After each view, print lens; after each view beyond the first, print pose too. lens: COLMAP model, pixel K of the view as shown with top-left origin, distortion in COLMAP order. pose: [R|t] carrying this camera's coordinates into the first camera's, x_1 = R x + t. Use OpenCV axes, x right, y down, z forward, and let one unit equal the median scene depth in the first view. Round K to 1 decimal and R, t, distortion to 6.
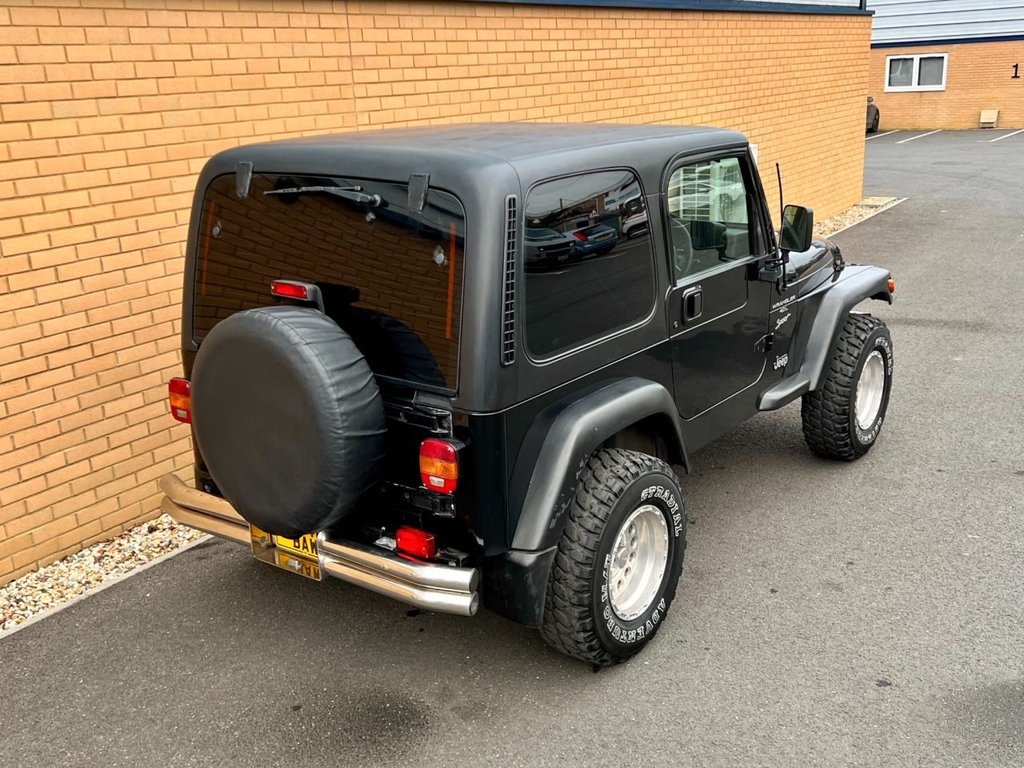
lens RADIAL K [[1038.1, 0, 514.5], [0, 1038.1, 404.7], [0, 0, 1]] dist [0.102256, -0.181080]
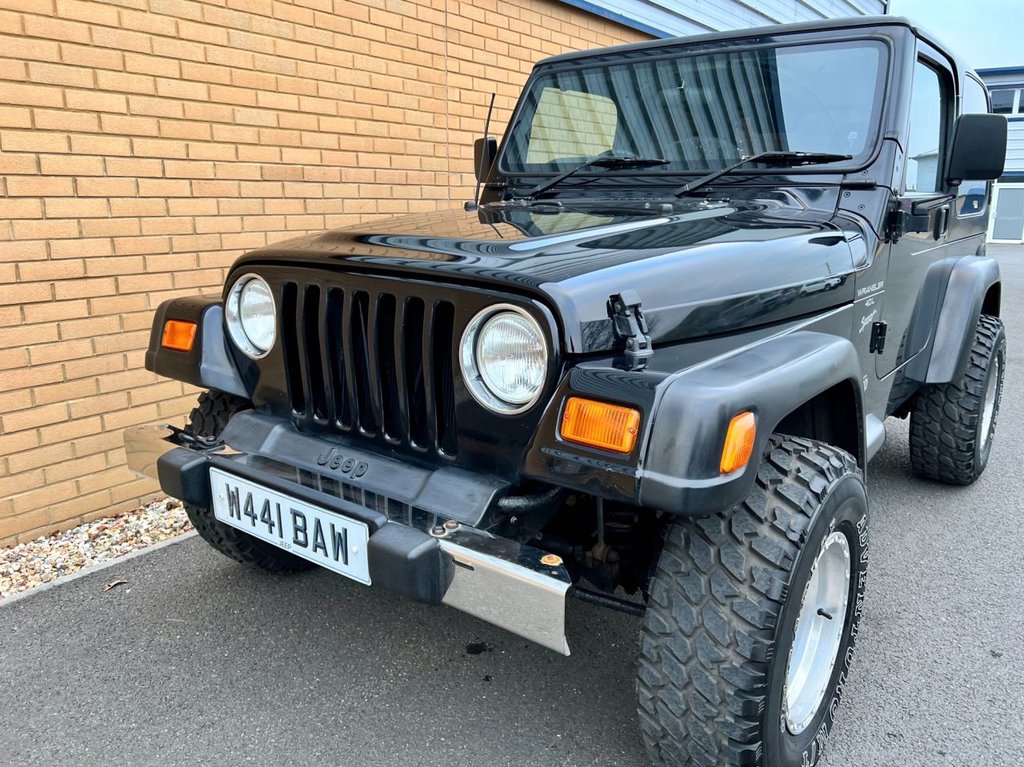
lens RADIAL K [[756.8, 0, 514.1], [0, 756.8, 371.7], [0, 0, 1]] dist [0.061033, -0.061623]
pose [[0.997064, 0.060094, -0.047464, -0.050432], [-0.064112, 0.994033, -0.088252, 0.050402], [0.041878, 0.091036, 0.994967, 0.407757]]
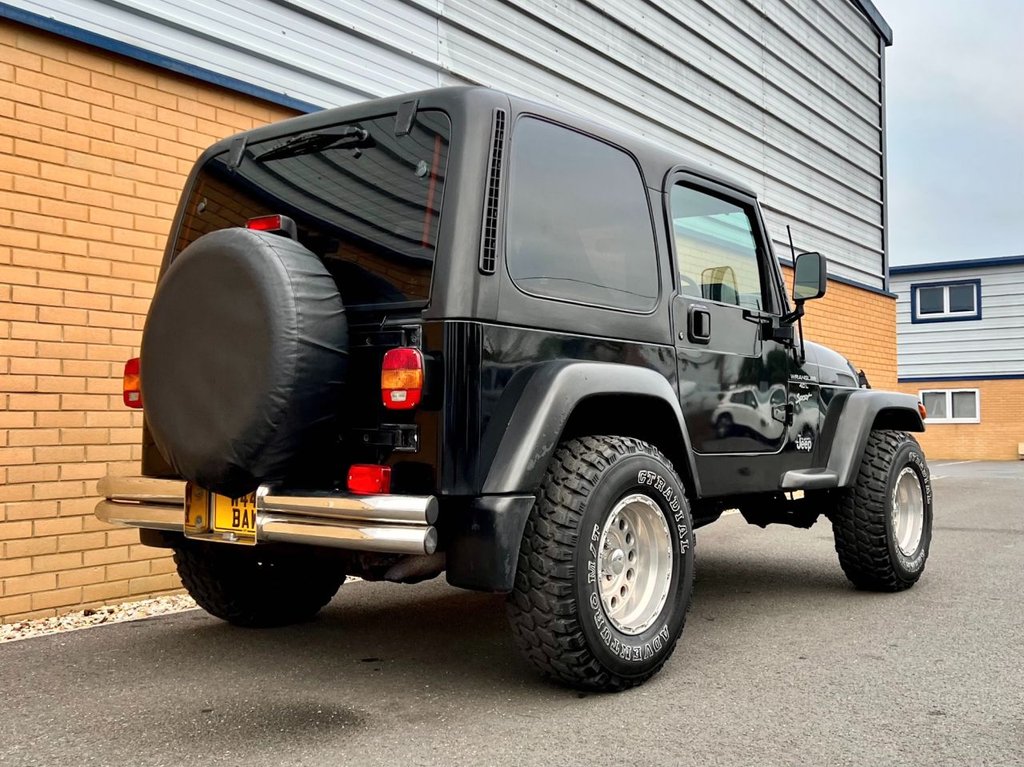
lens RADIAL K [[1062.7, 0, 547.3], [0, 1062.7, 380.8], [0, 0, 1]] dist [0.094027, -0.172931]
pose [[0.999175, 0.037685, -0.015144, 0.042202], [-0.040602, 0.935891, -0.349941, 0.245503], [0.000986, 0.350267, 0.936649, 0.103025]]
